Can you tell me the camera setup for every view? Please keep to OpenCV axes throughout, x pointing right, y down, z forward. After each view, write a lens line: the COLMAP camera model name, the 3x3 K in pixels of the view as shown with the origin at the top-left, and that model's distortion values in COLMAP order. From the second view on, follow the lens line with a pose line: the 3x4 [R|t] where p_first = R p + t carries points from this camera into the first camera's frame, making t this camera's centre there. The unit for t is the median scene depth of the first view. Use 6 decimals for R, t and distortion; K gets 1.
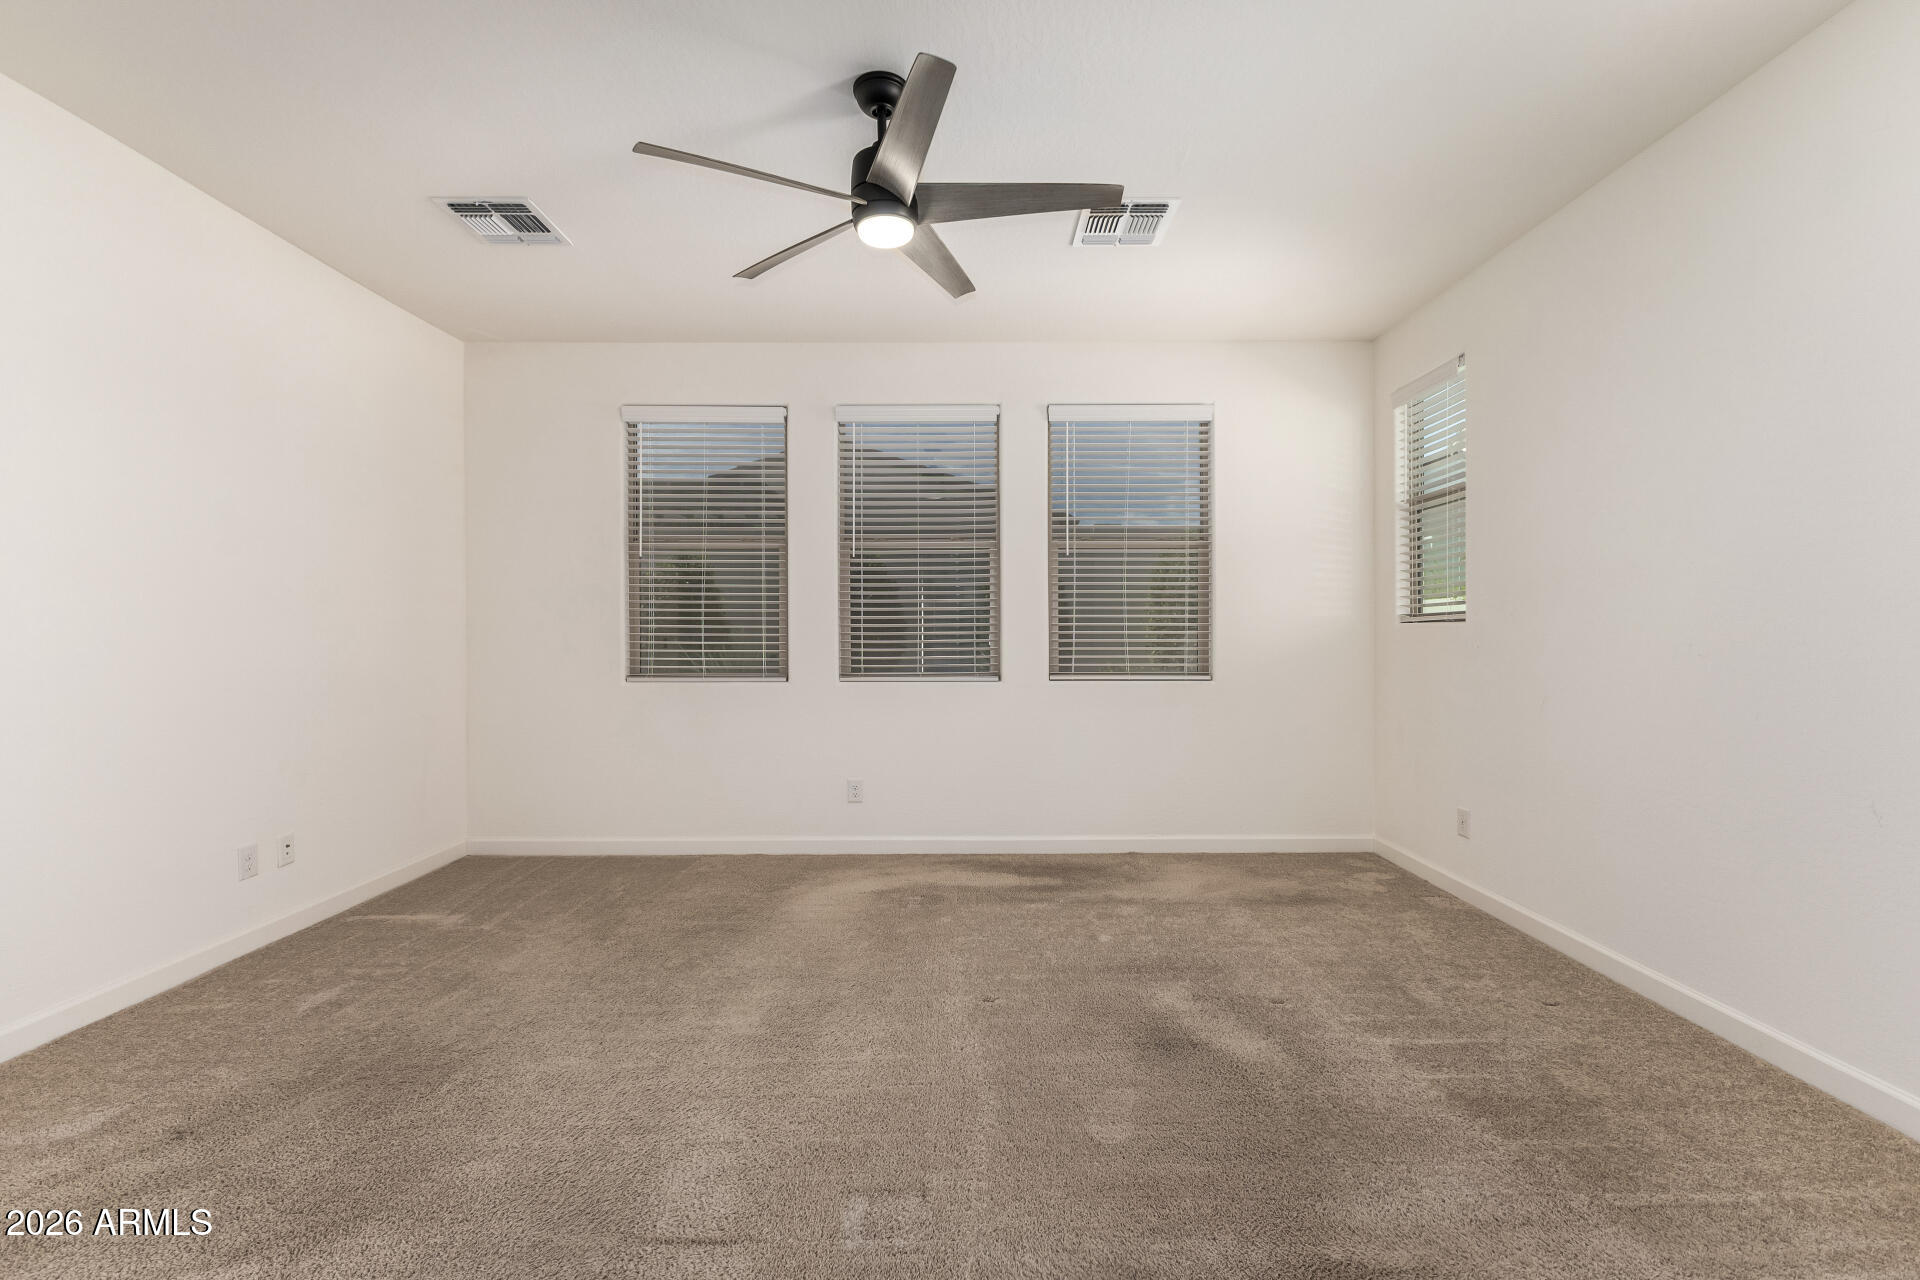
lens RADIAL K [[796.7, 0, 959.3], [0, 796.7, 648.2], [0, 0, 1]] dist [0.000003, -0.000450]
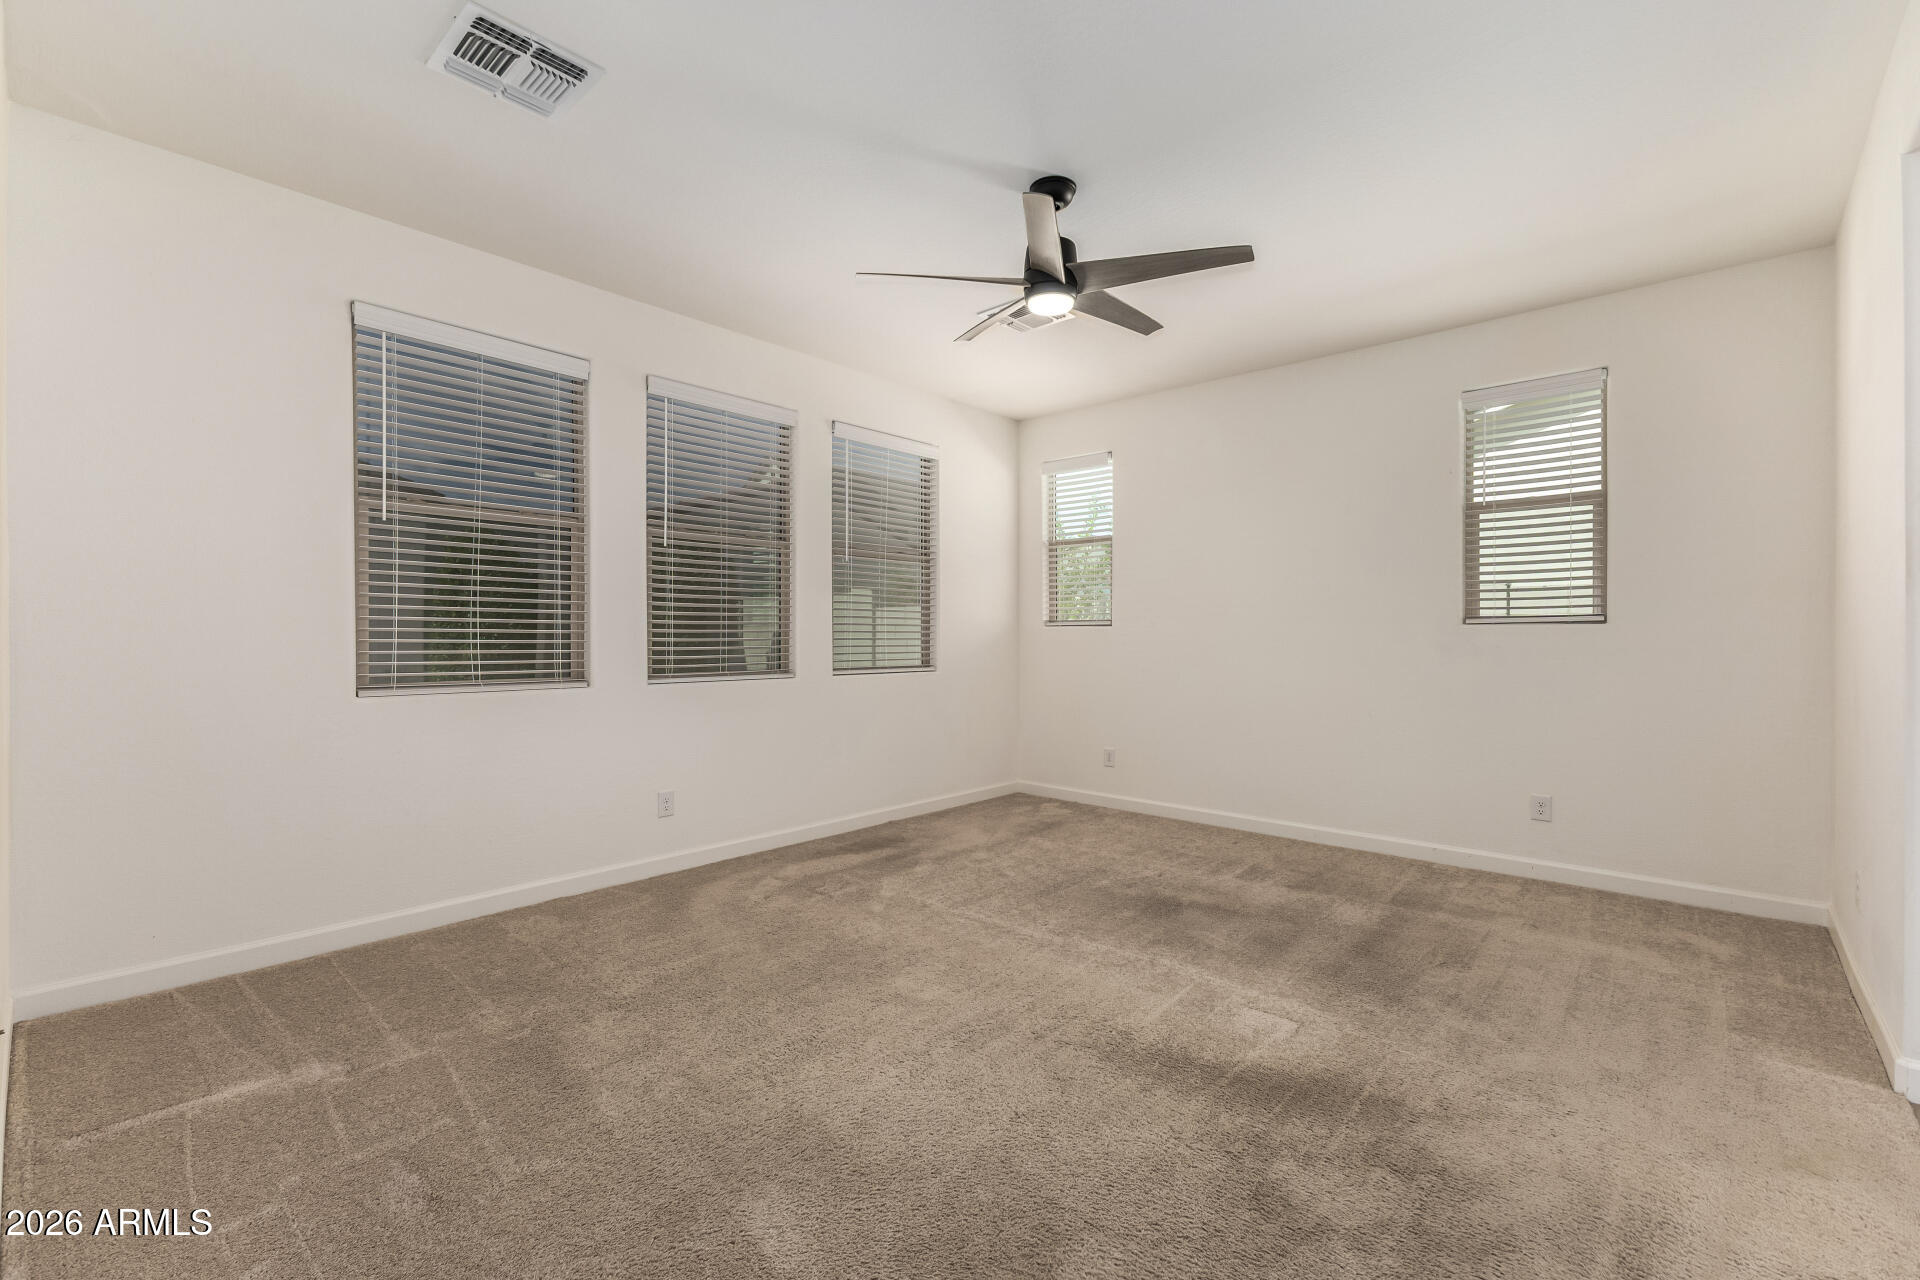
lens RADIAL K [[814.8, 0, 960.0], [0, 814.8, 640.0], [0, 0, 1]] dist [0.000528, -0.000182]
pose [[0.674256, -0.001777, 0.738496, -0.616544], [-0.002263, 0.999987, 0.004473, -0.012977], [-0.738494, -0.004687, 0.674243, 0.130199]]
